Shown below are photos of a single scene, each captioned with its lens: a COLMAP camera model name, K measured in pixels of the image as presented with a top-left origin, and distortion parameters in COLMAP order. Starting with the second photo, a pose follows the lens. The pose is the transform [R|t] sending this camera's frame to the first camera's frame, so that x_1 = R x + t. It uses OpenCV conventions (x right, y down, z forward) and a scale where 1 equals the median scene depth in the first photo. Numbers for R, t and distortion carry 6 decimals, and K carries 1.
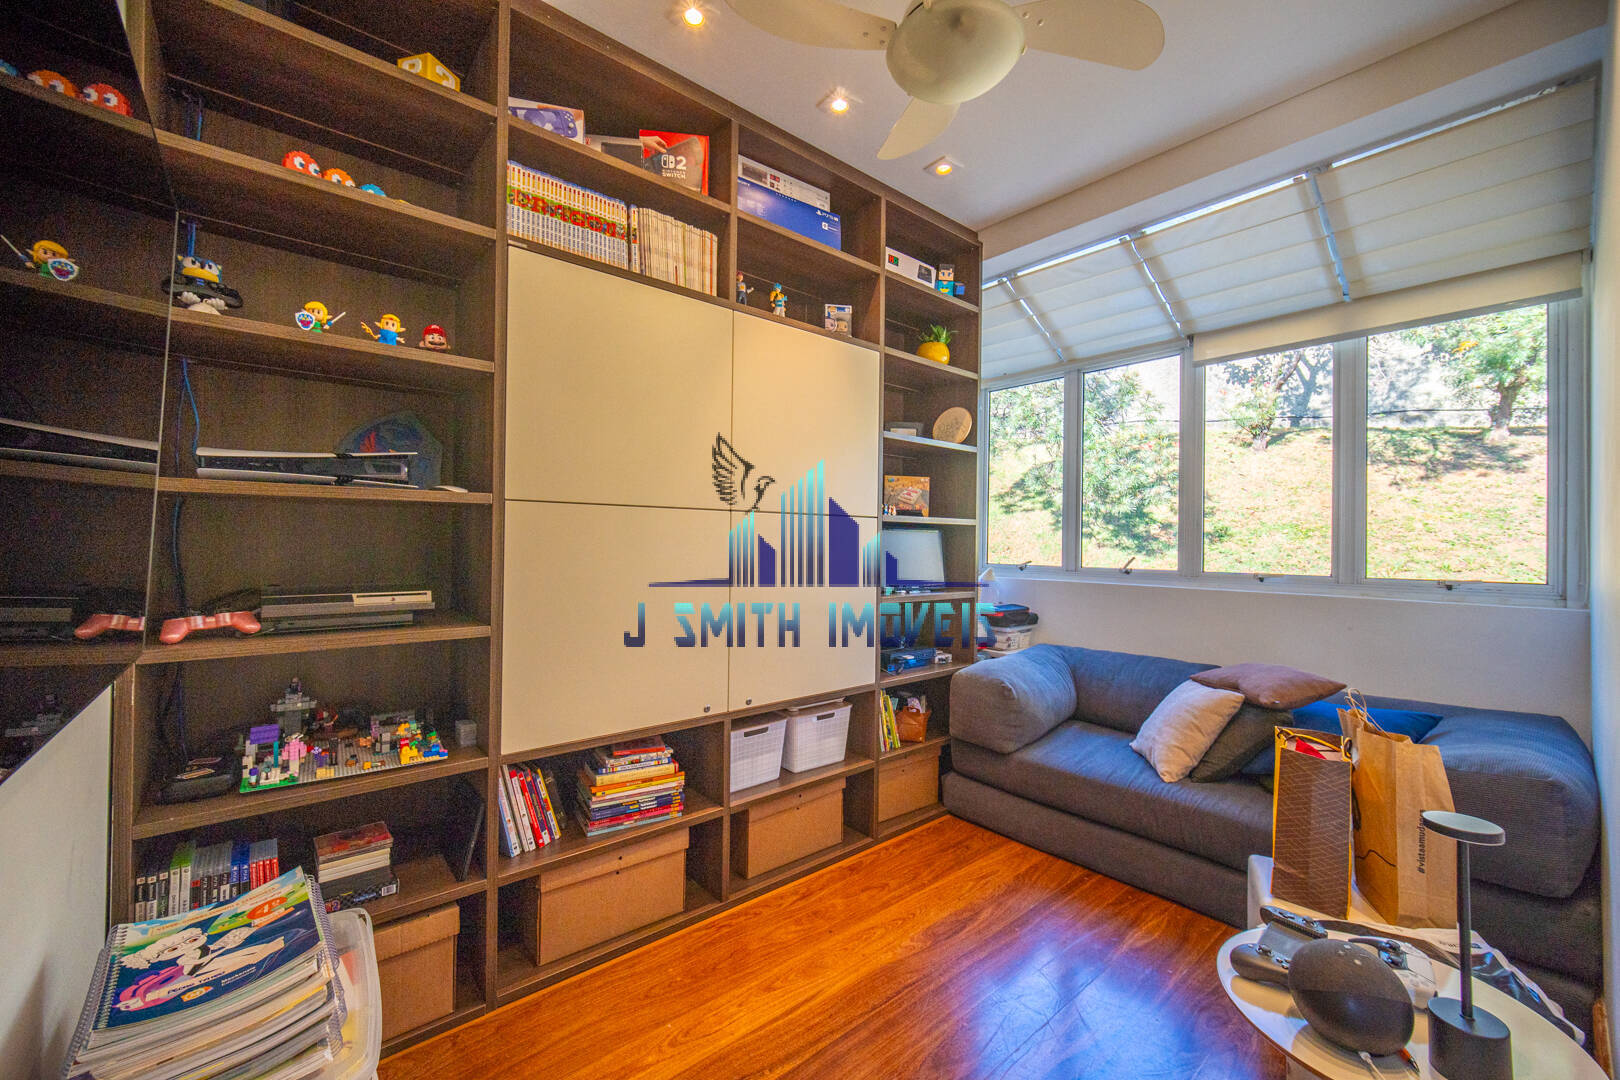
lens RADIAL K [[637.1, 0, 803.8], [0, 637.1, 537.0], [0, 0, 1]] dist [-0.003463, -0.000328]
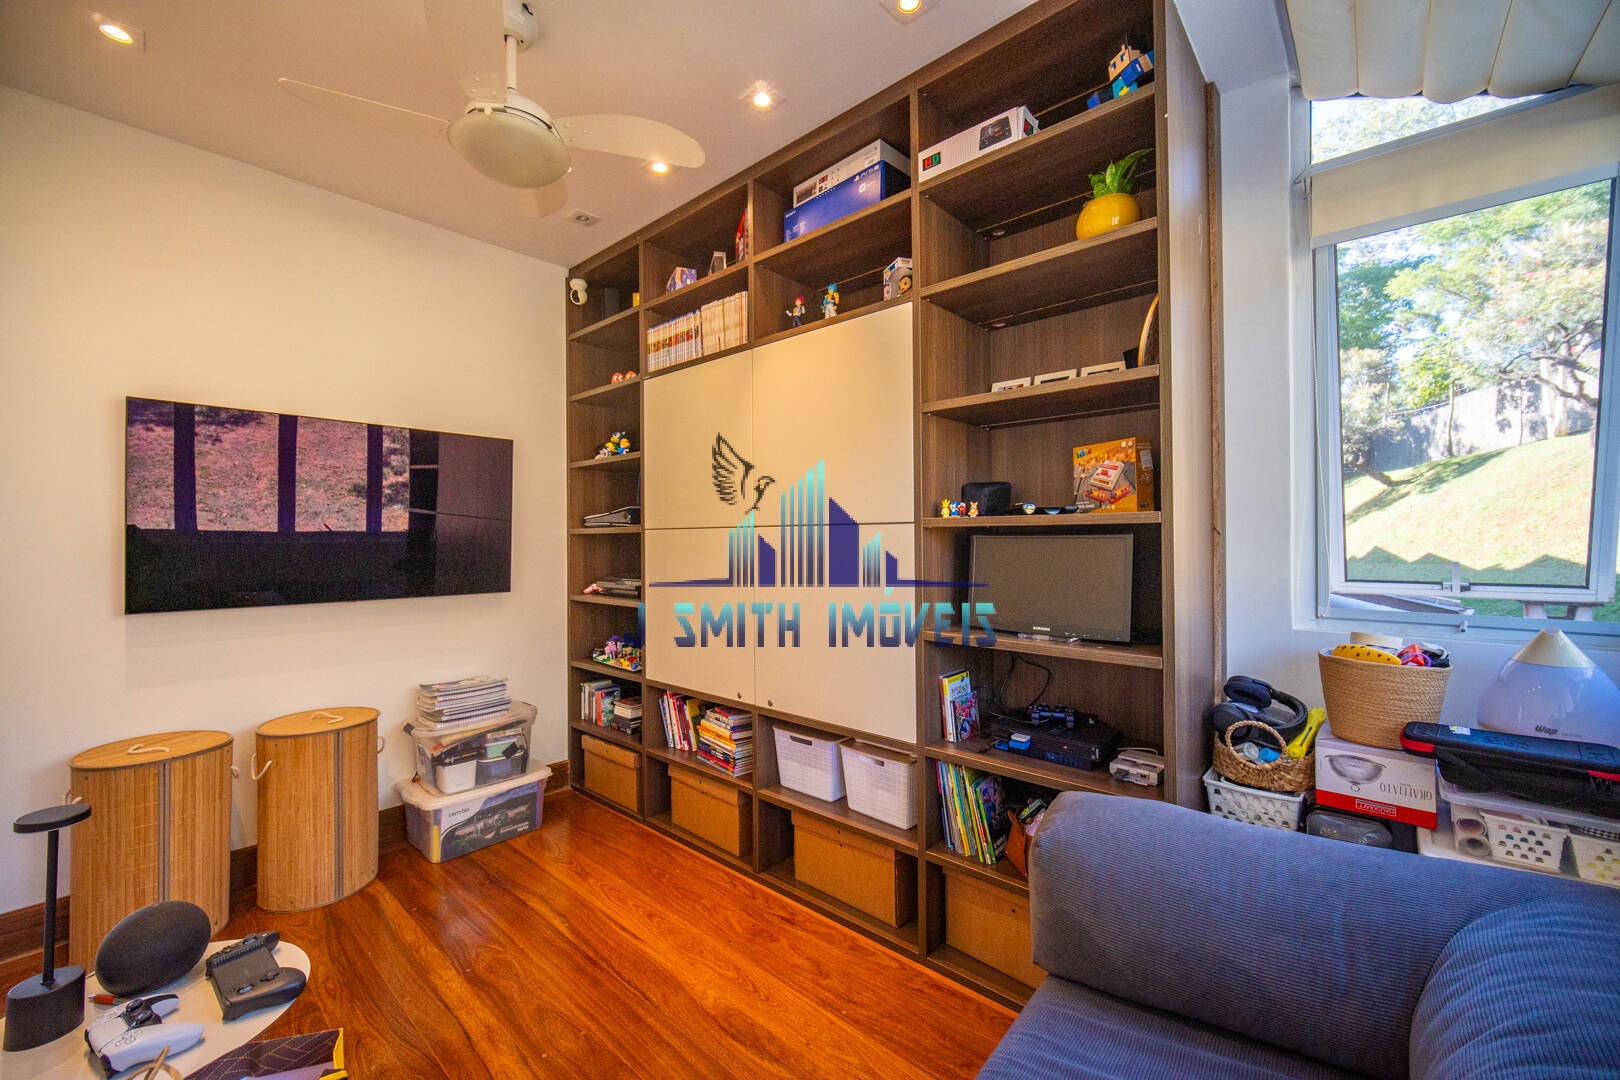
lens RADIAL K [[637.1, 0, 803.8], [0, 637.1, 541.2], [0, 0, 1]] dist [-0.003463, -0.000328]
pose [[0.144097, -0.013346, -0.989474, 0.920580], [0.010777, 0.999871, -0.011917, -0.001164], [0.989505, -0.008946, 0.144222, 0.841240]]
